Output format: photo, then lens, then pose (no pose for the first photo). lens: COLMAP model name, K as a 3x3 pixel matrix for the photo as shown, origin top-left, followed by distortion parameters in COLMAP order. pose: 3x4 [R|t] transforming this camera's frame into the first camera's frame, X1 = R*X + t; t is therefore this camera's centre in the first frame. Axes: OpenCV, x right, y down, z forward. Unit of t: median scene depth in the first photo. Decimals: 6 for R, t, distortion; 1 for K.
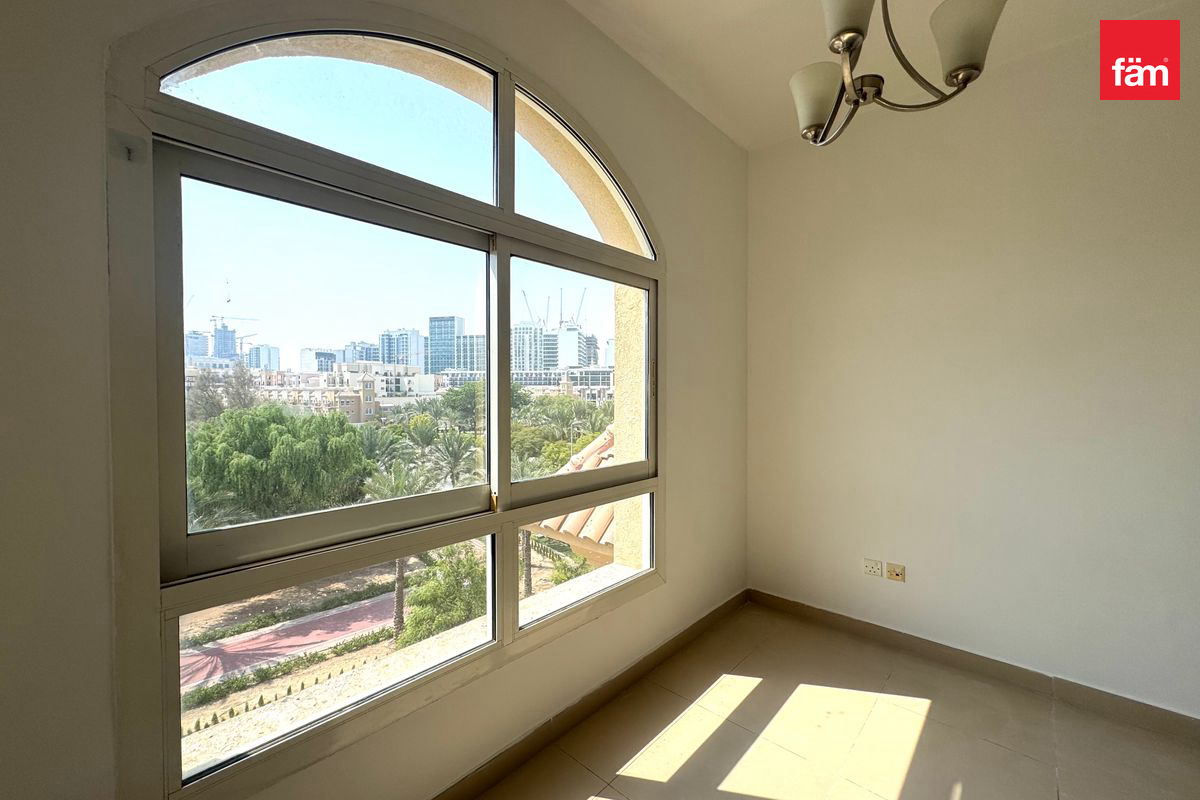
lens RADIAL K [[480.9, 0, 600.0], [0, 480.9, 400.0], [0, 0, 1]] dist [-0.000742, 0.000462]
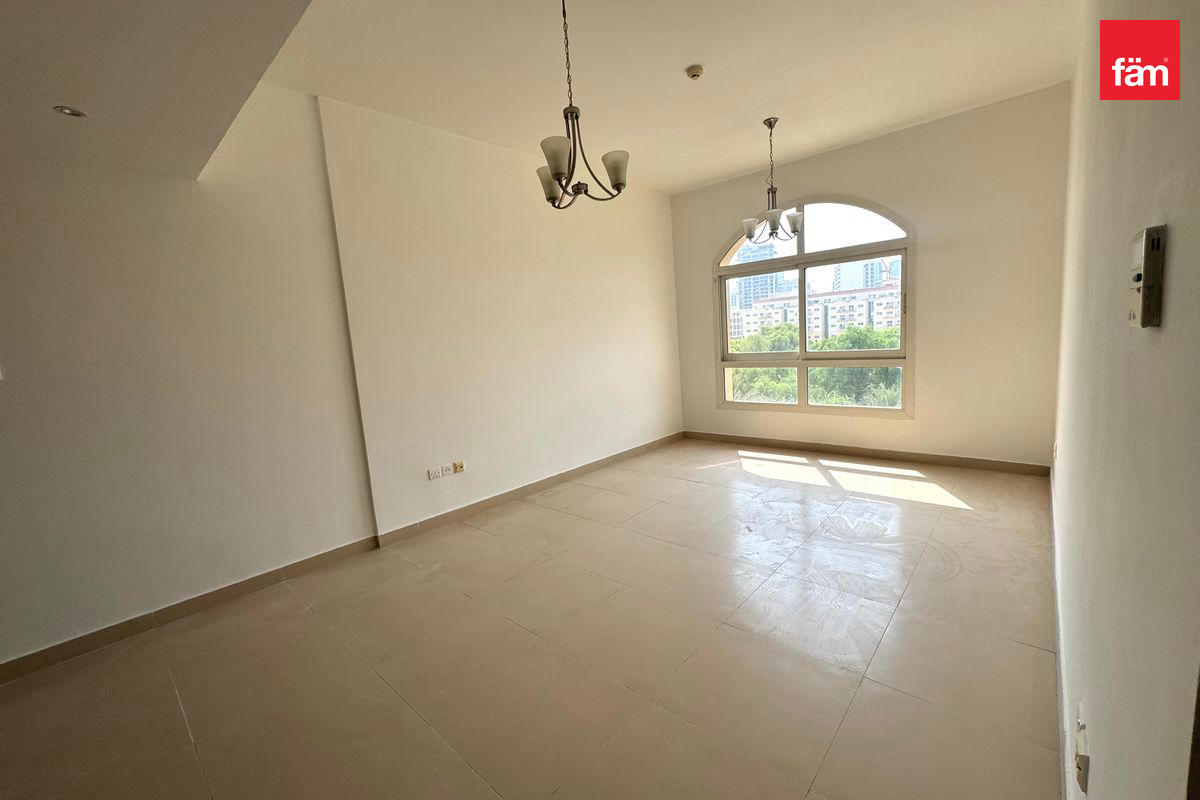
lens RADIAL K [[480.9, 0, 600.0], [0, 480.9, 400.0], [0, 0, 1]] dist [-0.000742, 0.000462]
pose [[0.000100, 0.133316, -0.991074, 2.064417], [0.047226, 0.989967, 0.133172, 0.019169], [0.998884, -0.046818, -0.006197, -0.151188]]
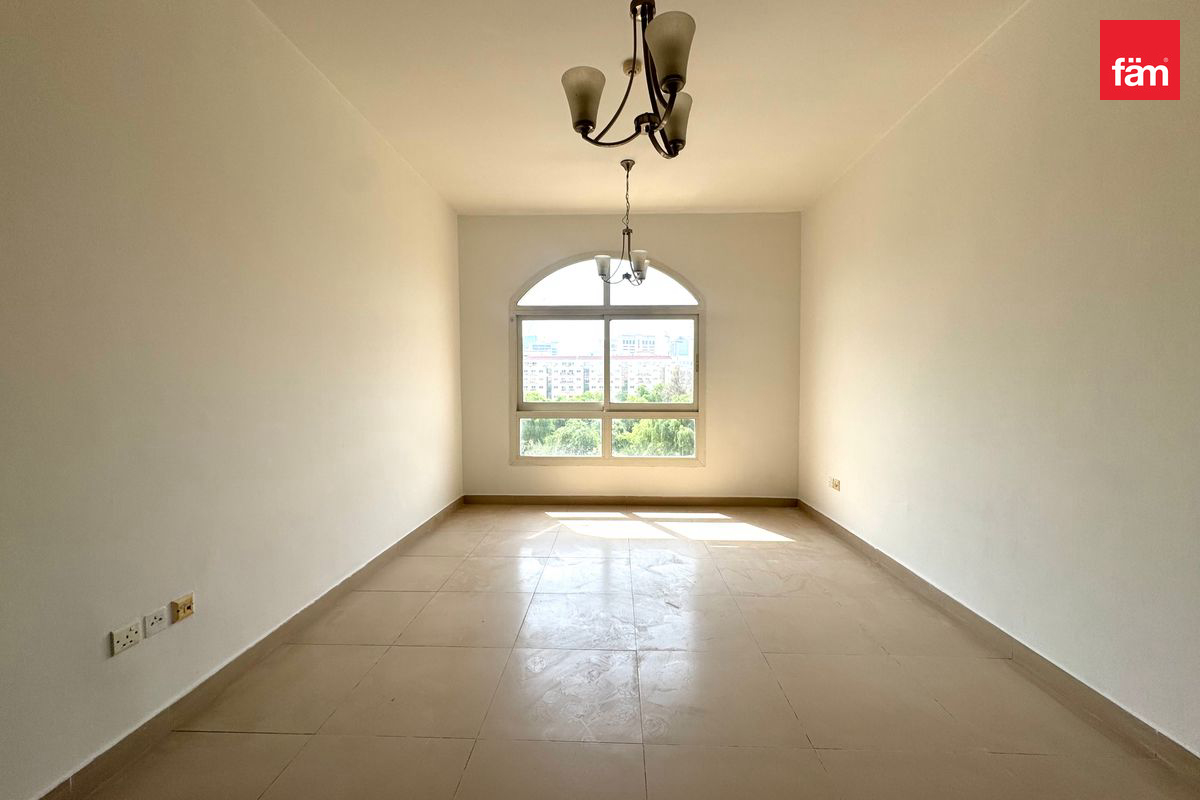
lens RADIAL K [[480.9, 0, 600.0], [0, 480.9, 400.0], [0, 0, 1]] dist [-0.000742, 0.000462]
pose [[0.646985, 0.030265, -0.761902, 1.477685], [-0.017899, 0.999539, 0.024505, 0.072659], [0.762292, -0.002217, 0.647229, -0.654593]]
